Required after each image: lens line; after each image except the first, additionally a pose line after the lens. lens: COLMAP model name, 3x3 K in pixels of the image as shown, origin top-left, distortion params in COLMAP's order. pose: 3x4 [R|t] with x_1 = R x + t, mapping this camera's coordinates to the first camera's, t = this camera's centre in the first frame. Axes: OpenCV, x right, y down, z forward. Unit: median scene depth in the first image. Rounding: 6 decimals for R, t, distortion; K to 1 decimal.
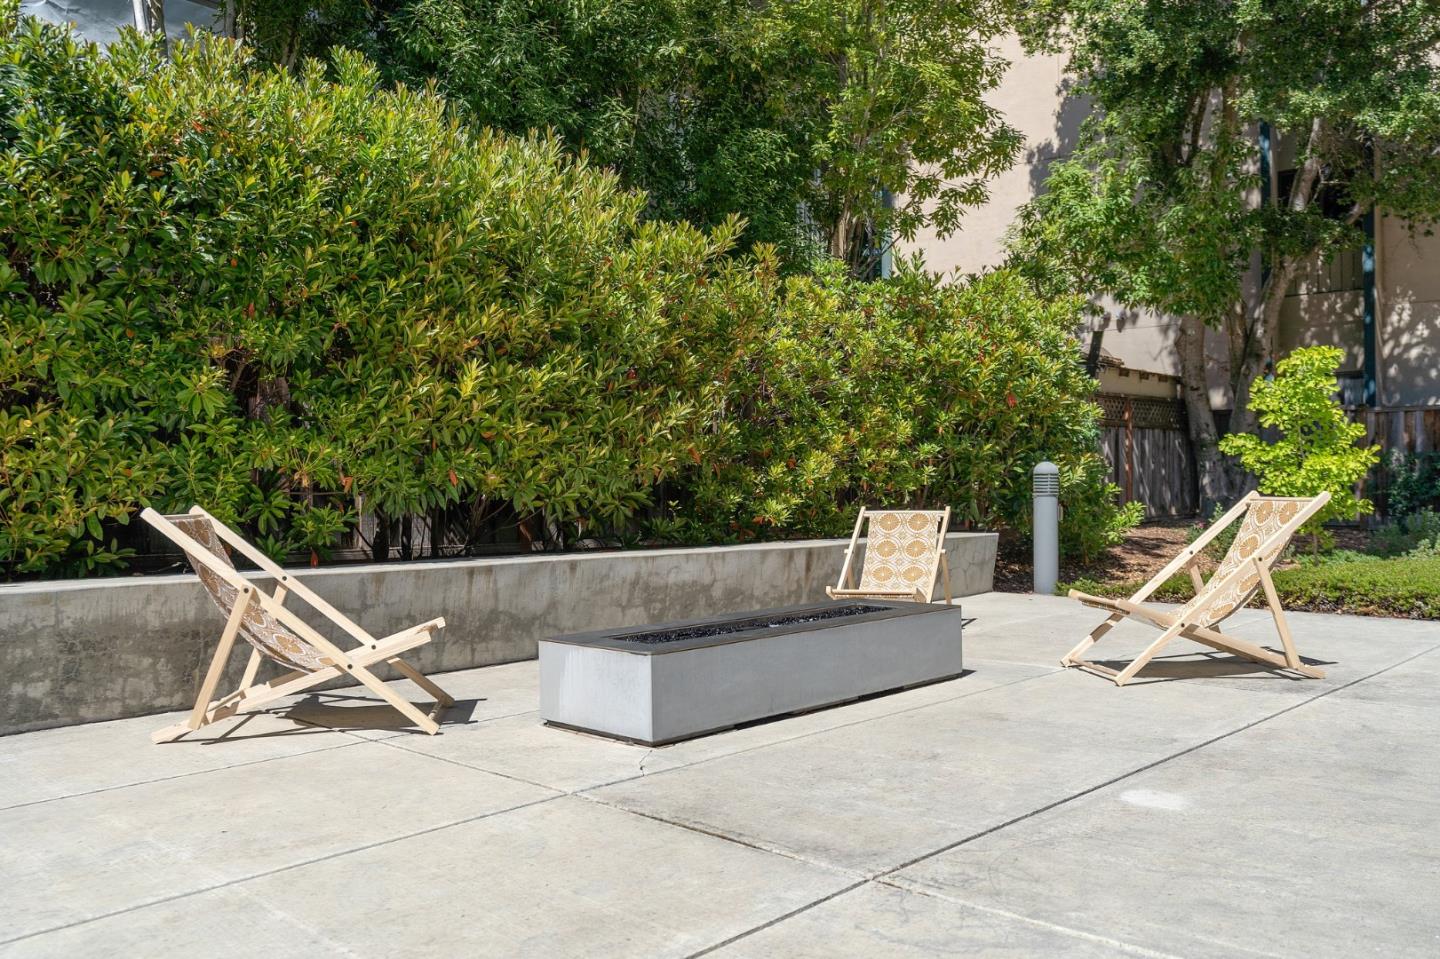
lens RADIAL K [[1149.8, 0, 709.7], [0, 1149.8, 490.2], [0, 0, 1]] dist [0.003396, -0.003199]
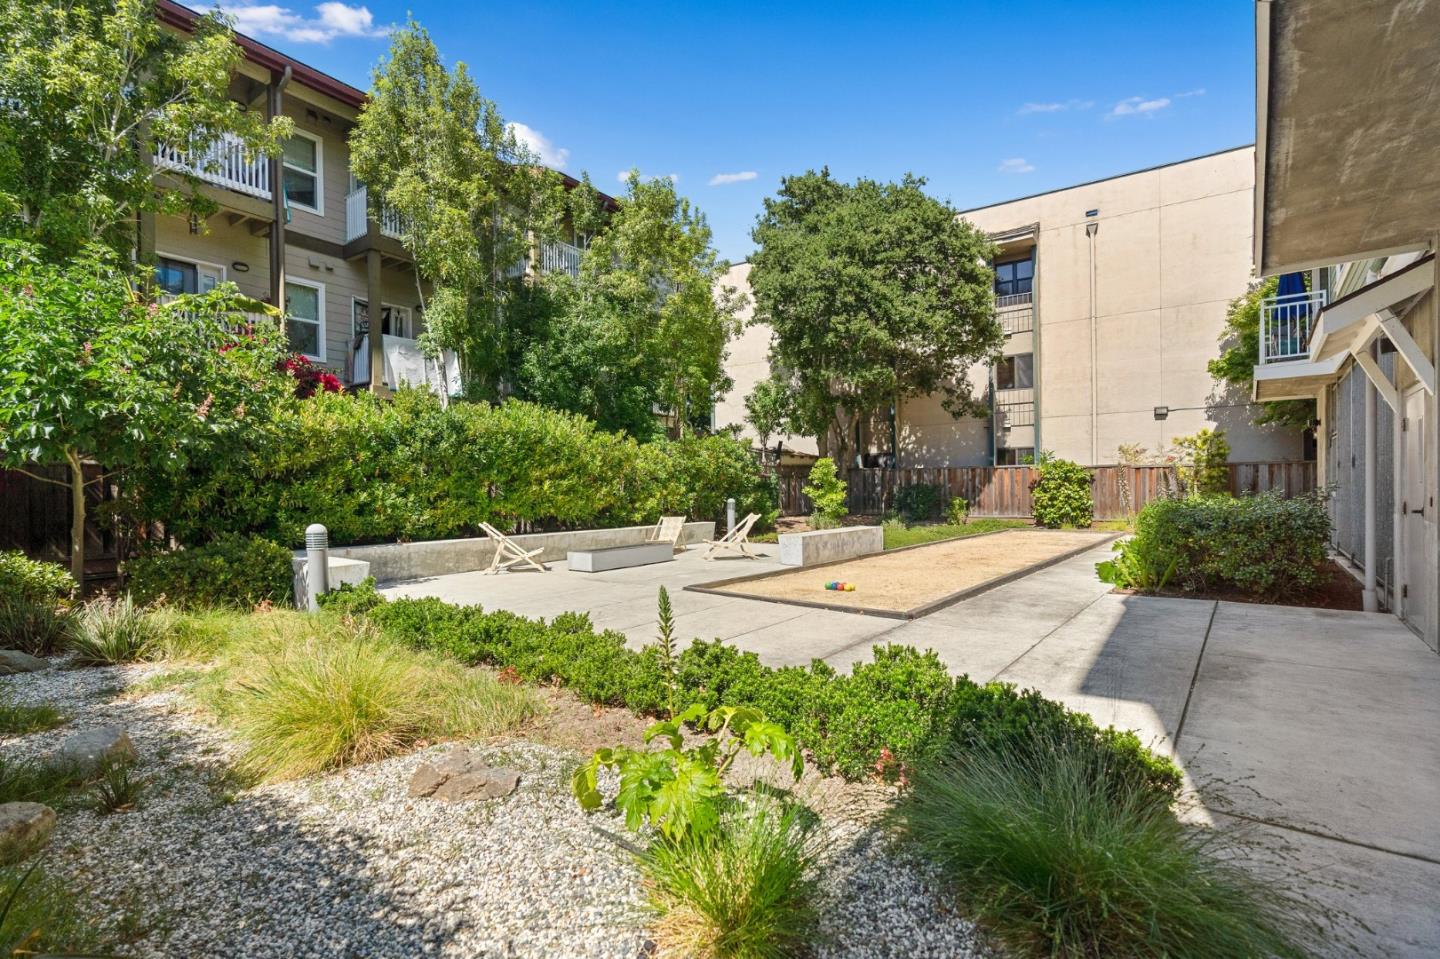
lens RADIAL K [[657.7, 0, 720.5], [0, 657.7, 500.7], [0, 0, 1]] dist [-0.015950, 0.001100]
pose [[0.994994, -0.009124, 0.099516, 0.117943], [0.007565, 0.999843, 0.016038, -0.063007], [-0.099646, -0.015205, 0.994907, -0.982274]]
